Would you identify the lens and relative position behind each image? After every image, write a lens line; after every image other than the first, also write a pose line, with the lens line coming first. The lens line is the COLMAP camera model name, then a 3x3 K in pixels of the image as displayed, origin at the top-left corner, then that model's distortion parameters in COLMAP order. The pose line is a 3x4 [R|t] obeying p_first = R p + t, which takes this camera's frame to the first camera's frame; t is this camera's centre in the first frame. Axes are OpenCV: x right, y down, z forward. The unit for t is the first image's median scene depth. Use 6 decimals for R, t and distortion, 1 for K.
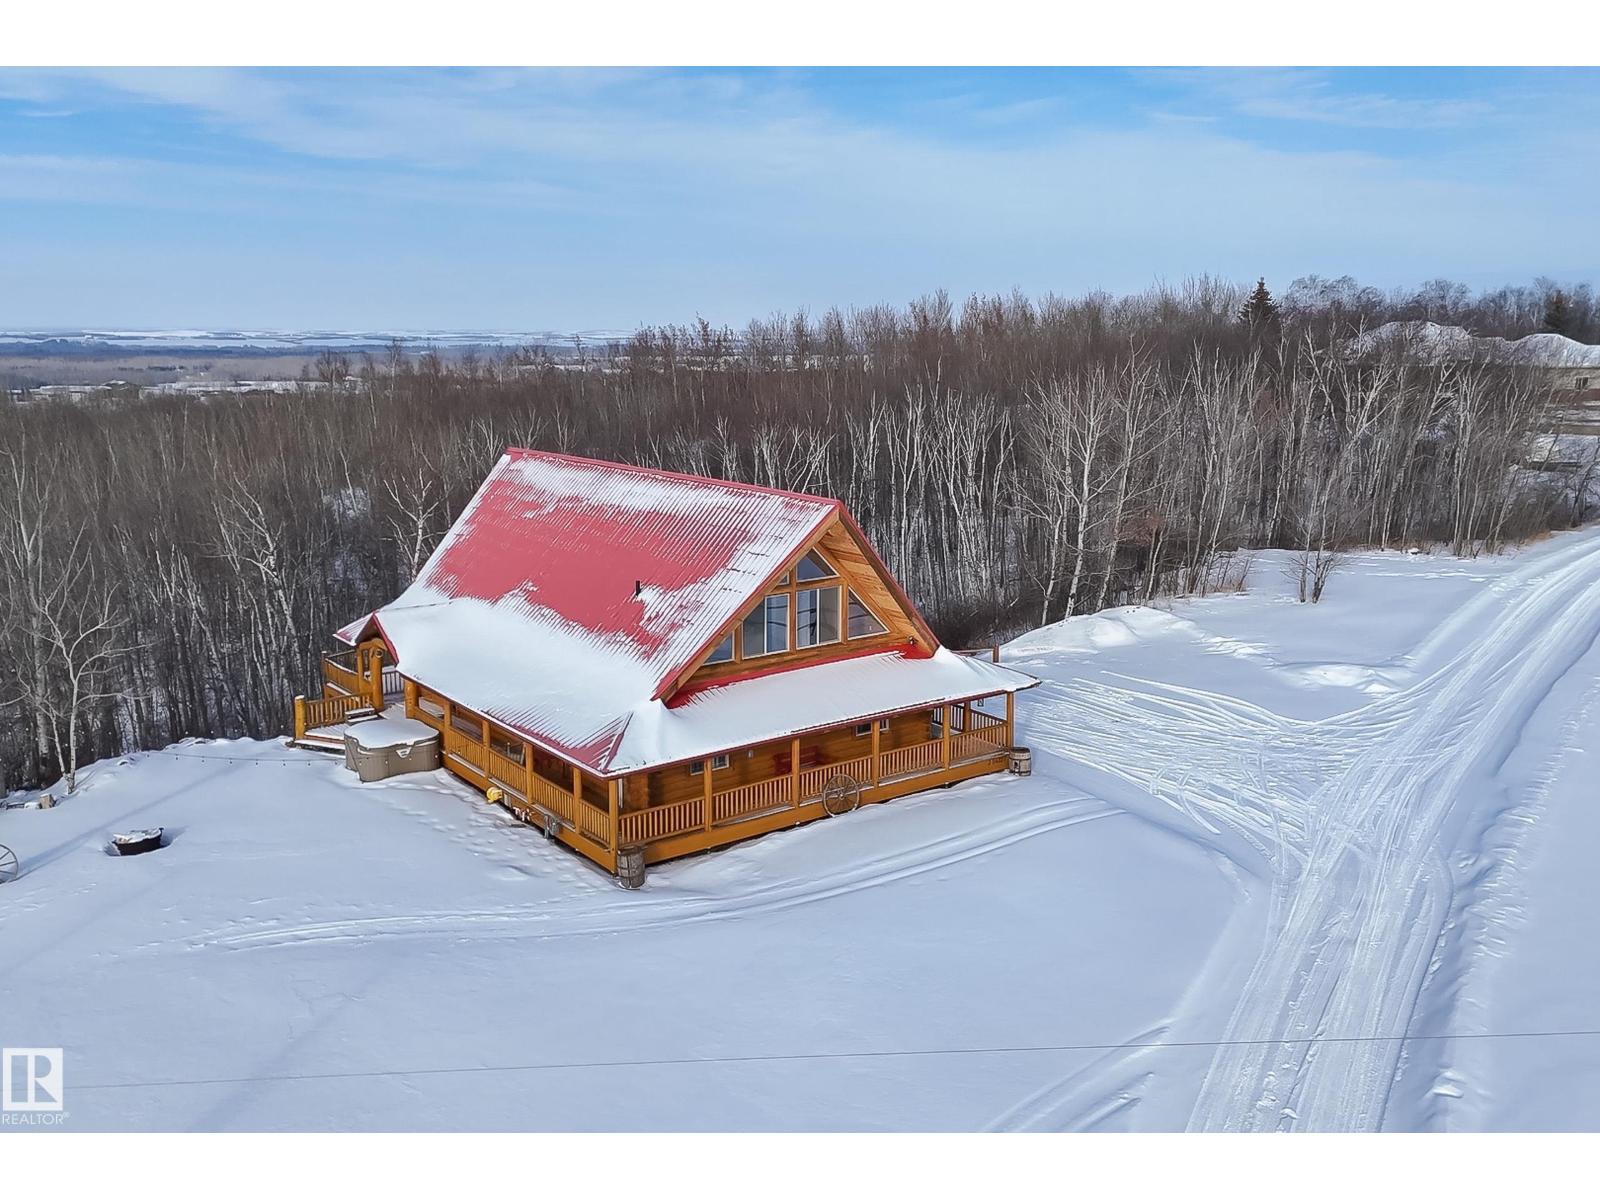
lens RADIAL K [[1394.7, 0, 800.0], [0, 1394.7, 600.0], [0, 0, 1]] dist [0.116364, -0.177645]
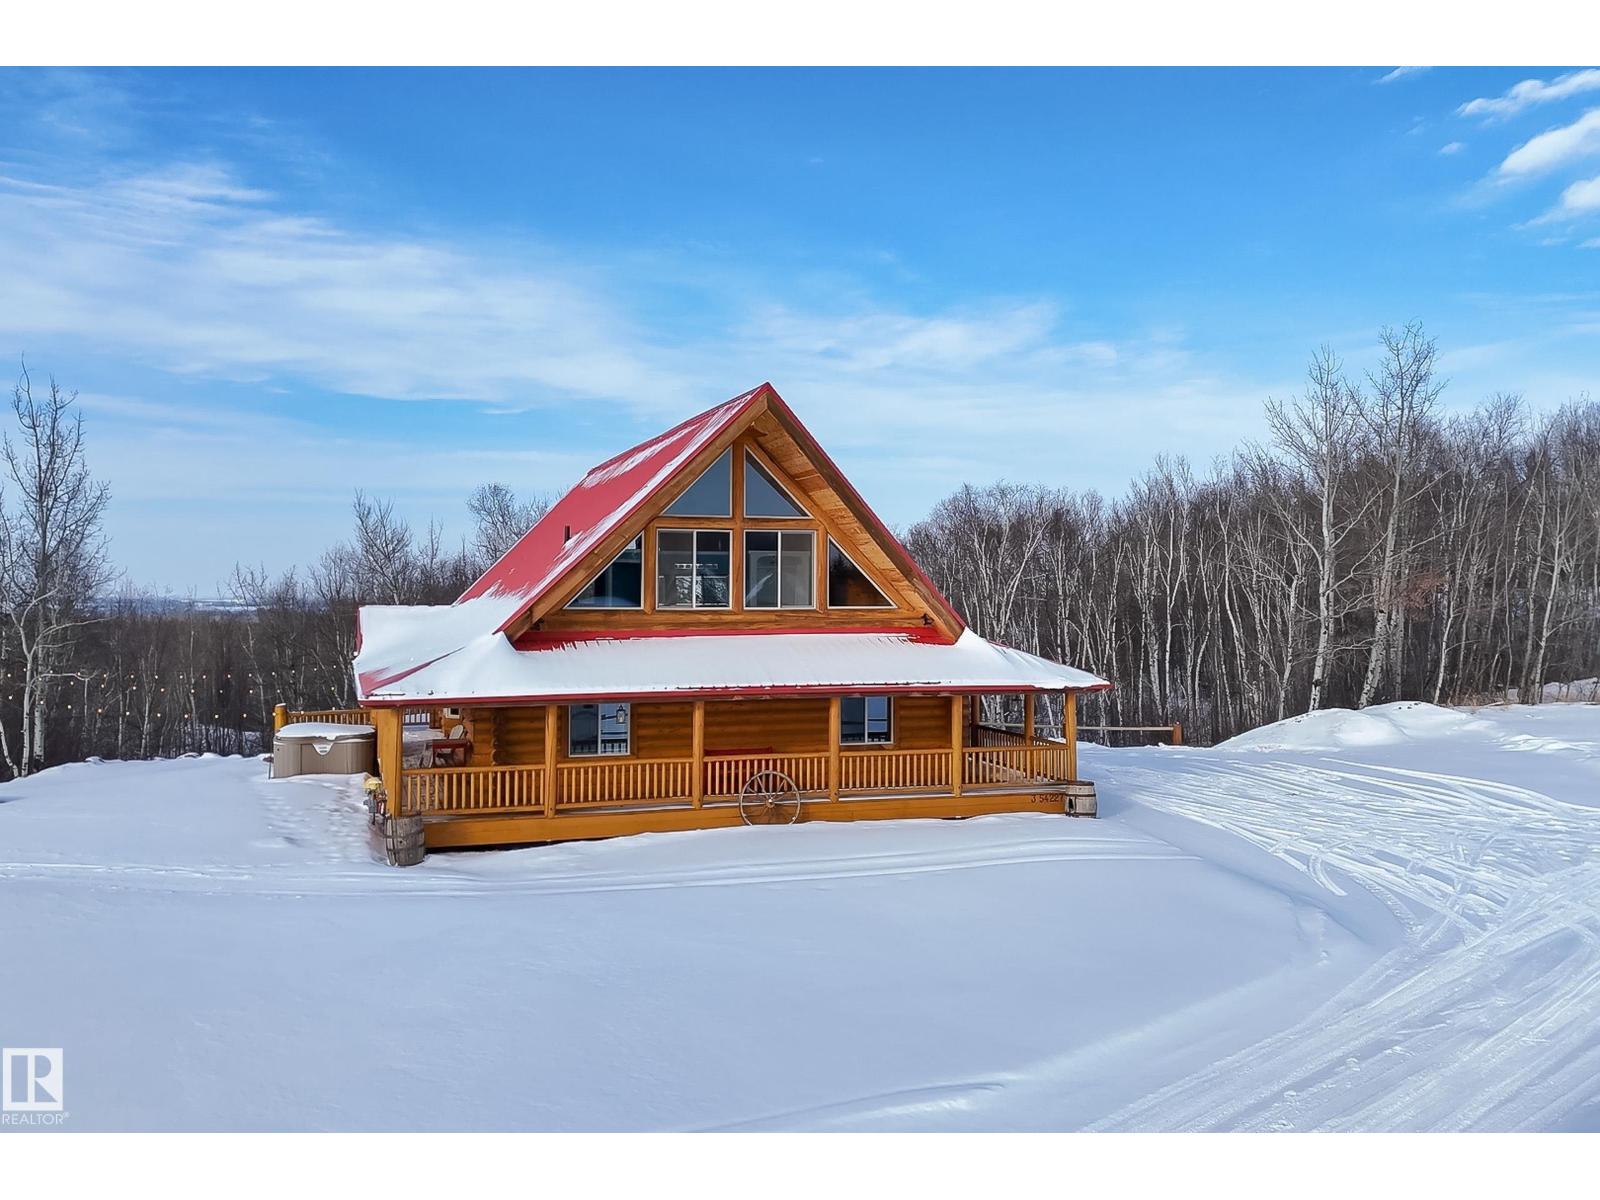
lens RADIAL K [[1394.7, 0, 800.0], [0, 1394.7, 600.0], [0, 0, 1]] dist [0.116364, -0.177645]
pose [[0.948391, 0.005588, -0.317055, 0.249576], [-0.065480, 0.981747, -0.178563, 0.153999], [0.310271, 0.190108, 0.931446, 0.300571]]
